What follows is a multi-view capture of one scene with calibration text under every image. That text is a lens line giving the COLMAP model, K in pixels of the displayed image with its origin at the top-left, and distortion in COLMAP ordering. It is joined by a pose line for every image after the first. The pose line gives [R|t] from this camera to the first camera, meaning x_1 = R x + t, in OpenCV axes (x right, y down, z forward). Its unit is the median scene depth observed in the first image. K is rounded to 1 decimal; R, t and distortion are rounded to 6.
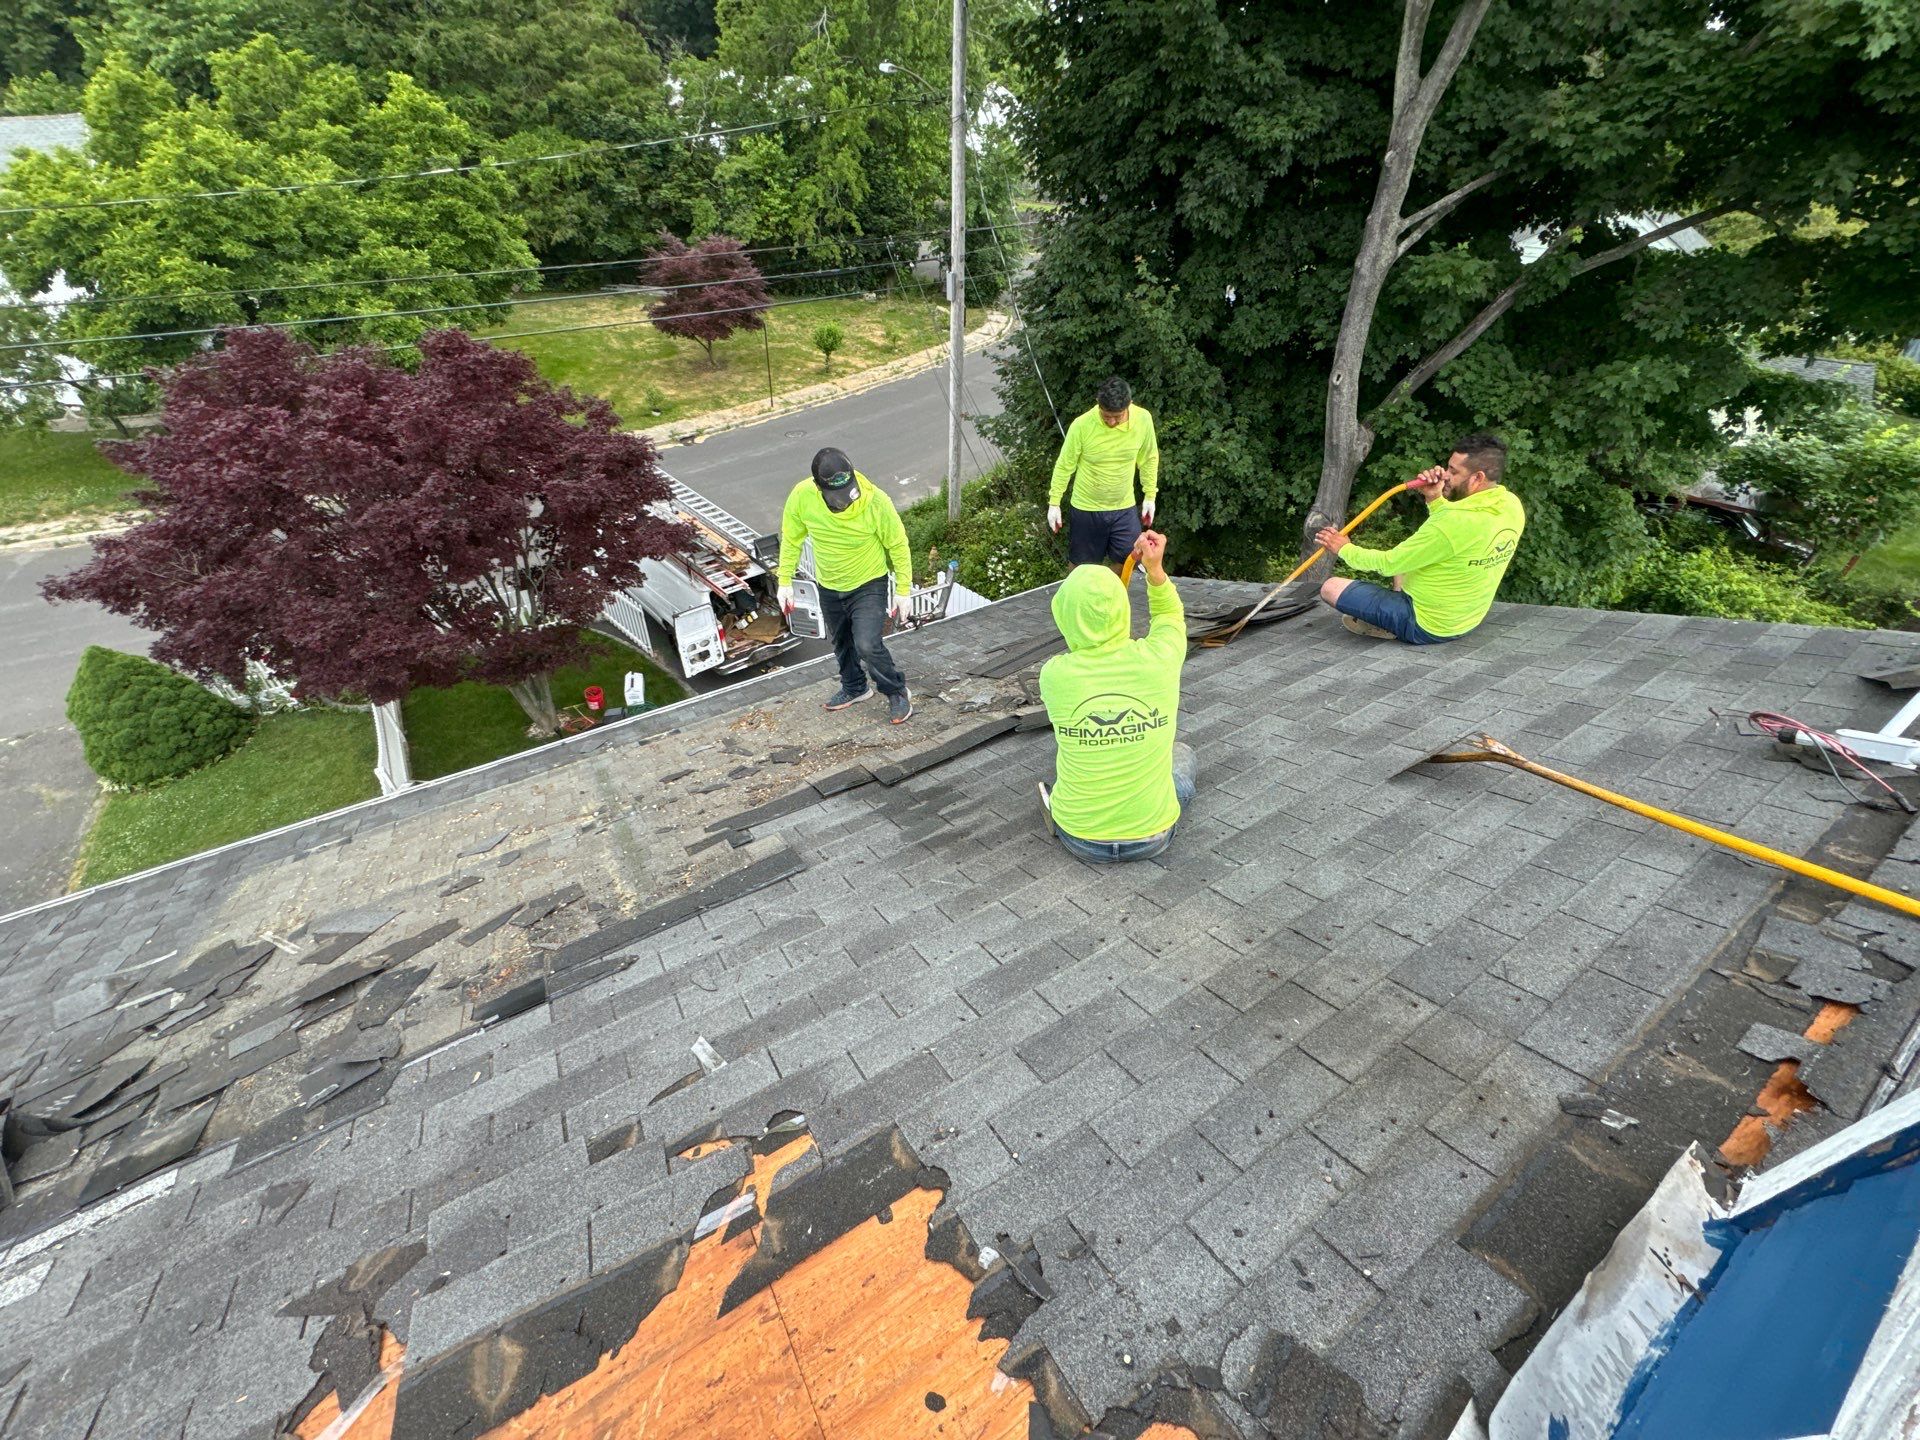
lens RADIAL K [[760.7, 0, 959.4], [0, 760.7, 718.4], [0, 0, 1]] dist [-0.002300, -0.000044]
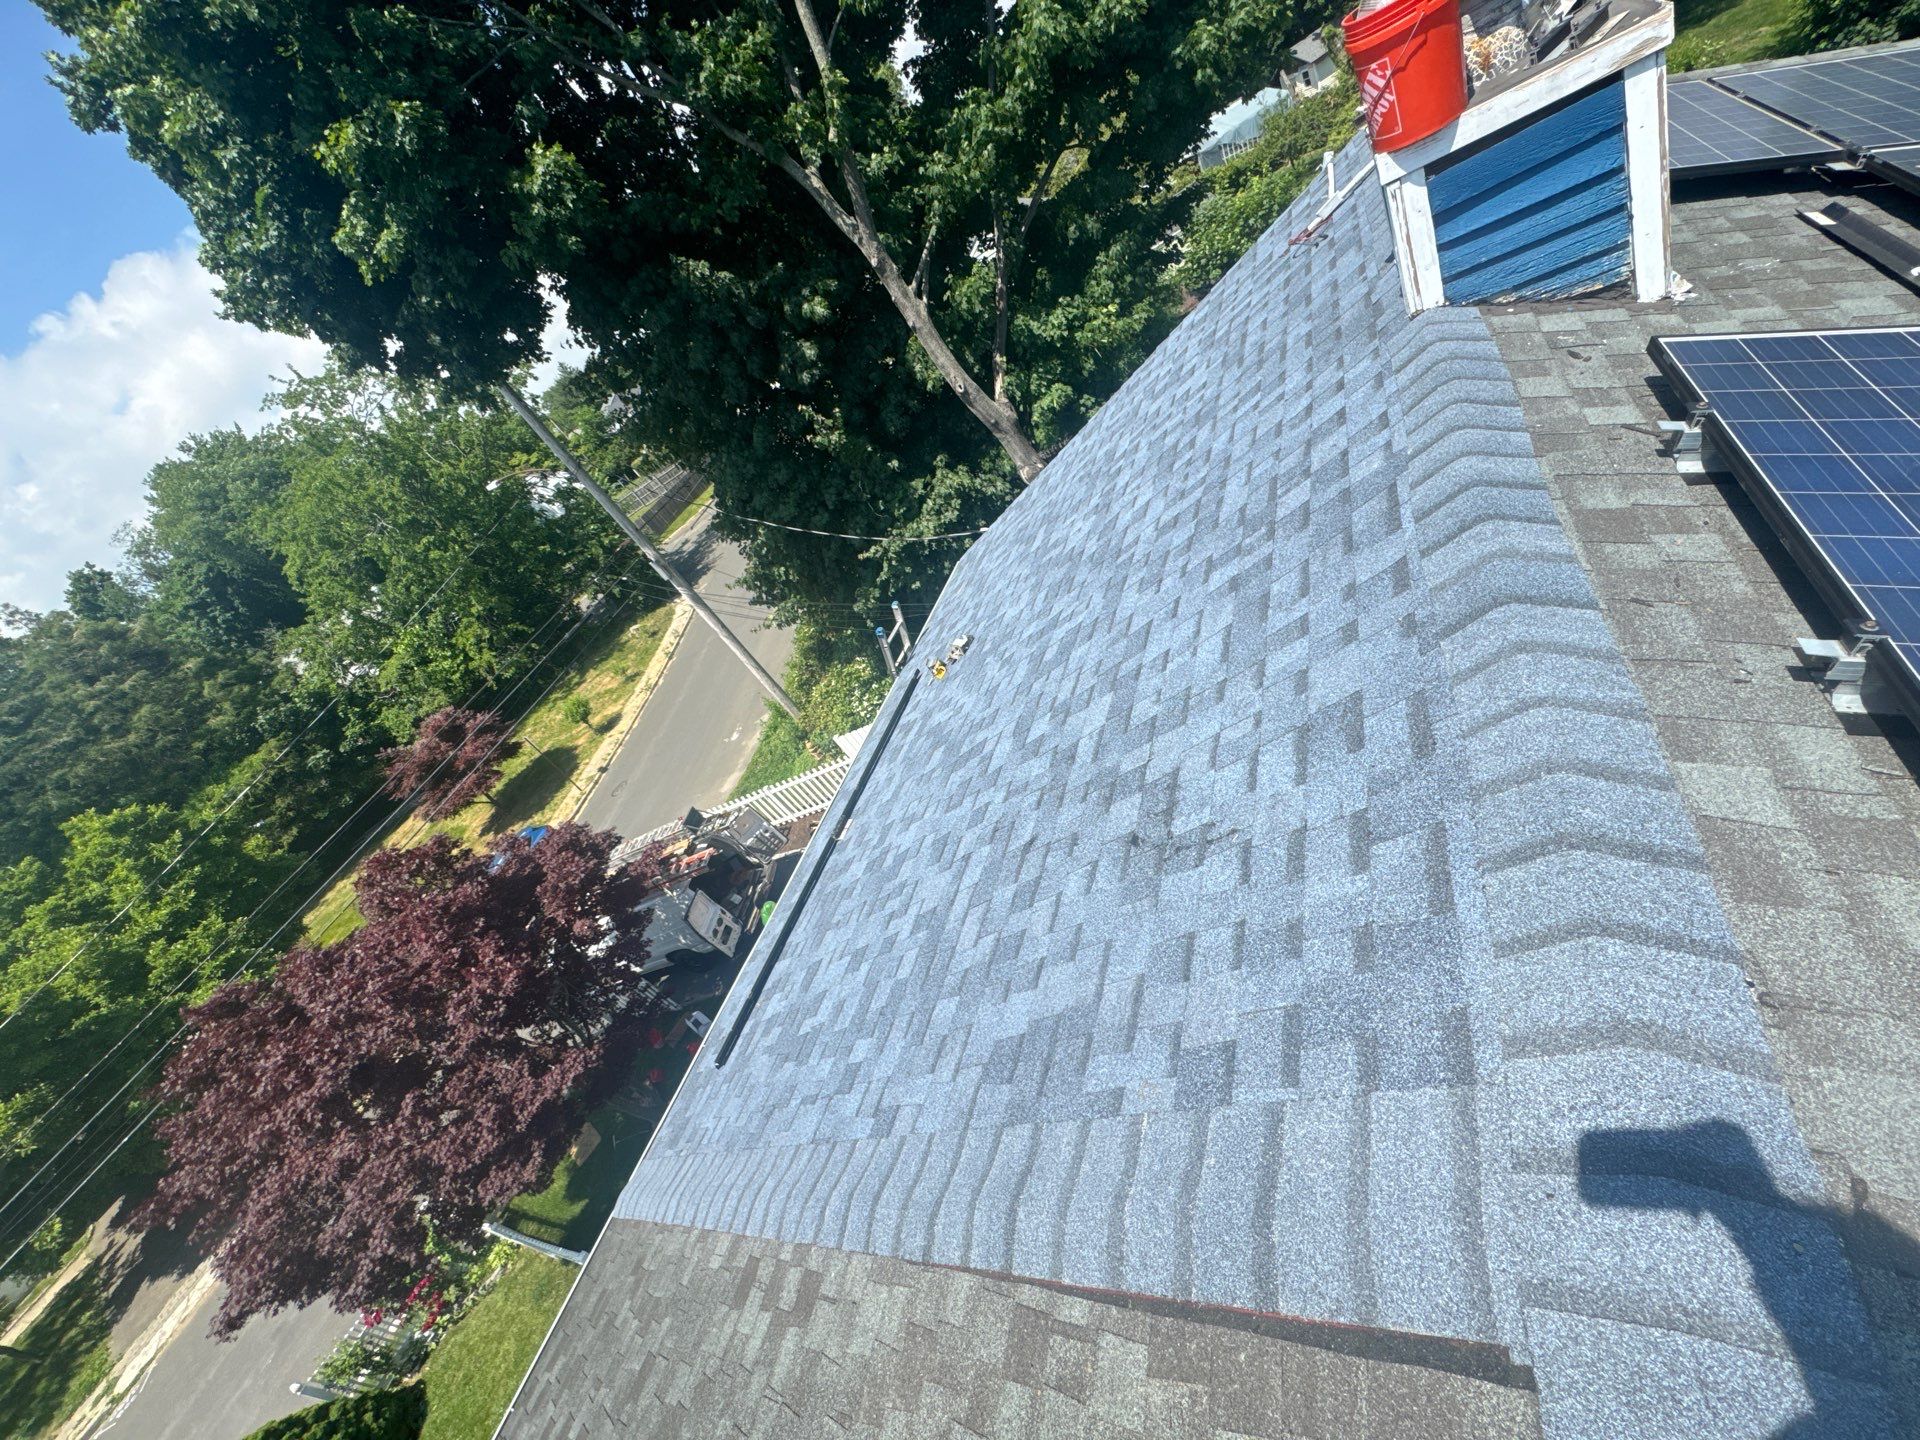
lens RADIAL K [[760.7, 0, 960.9], [0, 760.7, 723.3], [0, 0, 1]] dist [-0.002300, -0.000044]
pose [[0.673581, -0.703885, 0.225465, -0.097055], [0.736574, 0.664535, -0.125901, 0.049945], [-0.061209, 0.250877, 0.966082, -0.064505]]
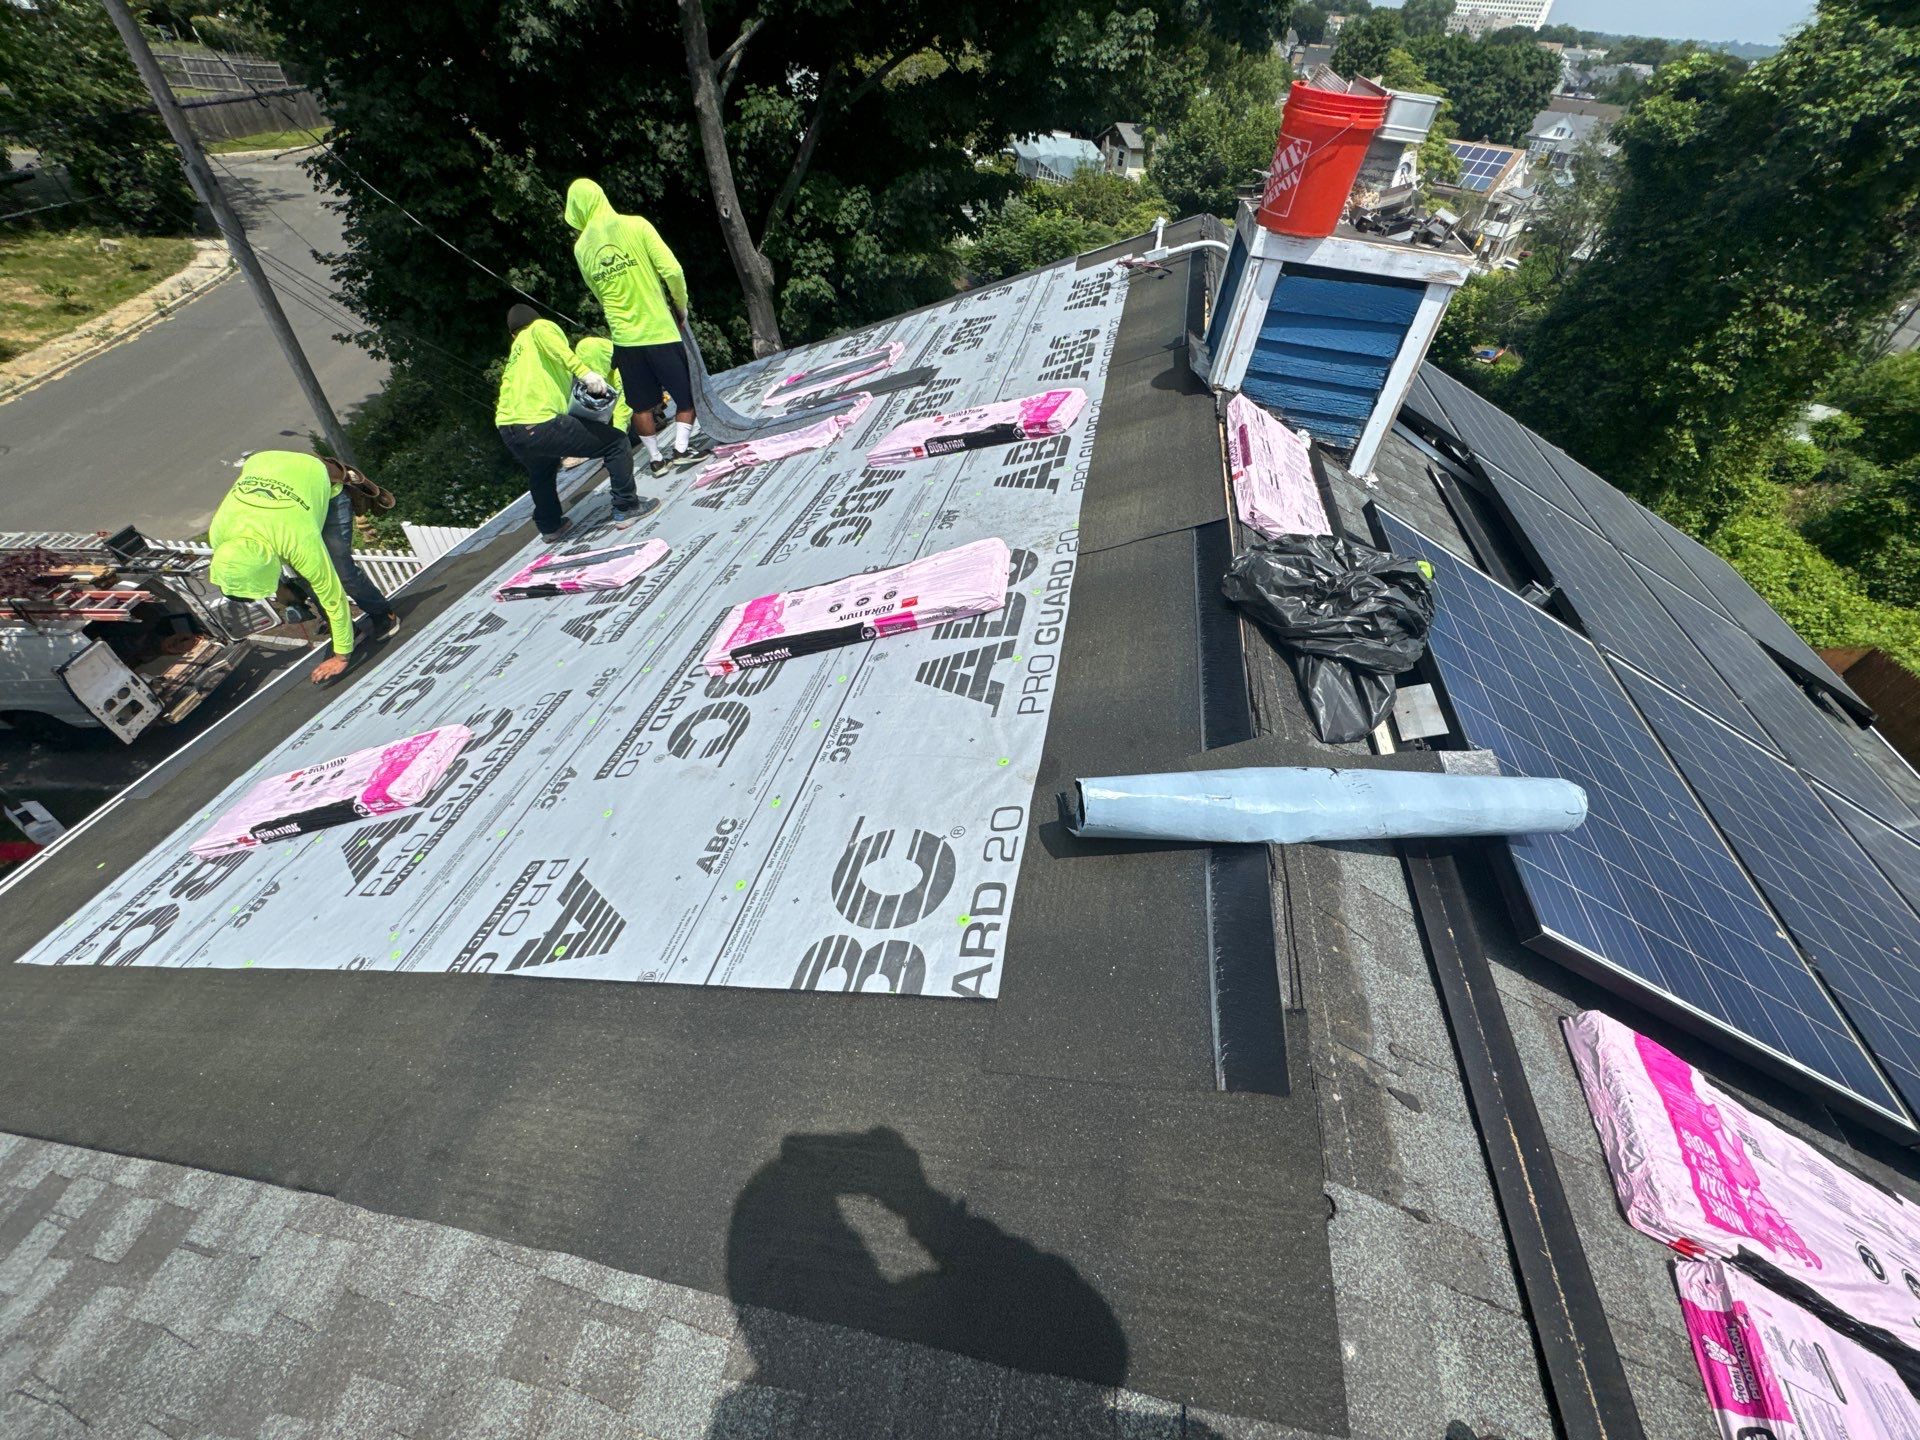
lens RADIAL K [[760.7, 0, 953.1], [0, 760.7, 721.4], [0, 0, 1]] dist [-0.002300, -0.000044]
pose [[0.704442, -0.477031, 0.525550, -0.104607], [0.417198, 0.877334, 0.237130, 0.045232], [-0.574201, 0.052214, 0.817047, -0.046092]]
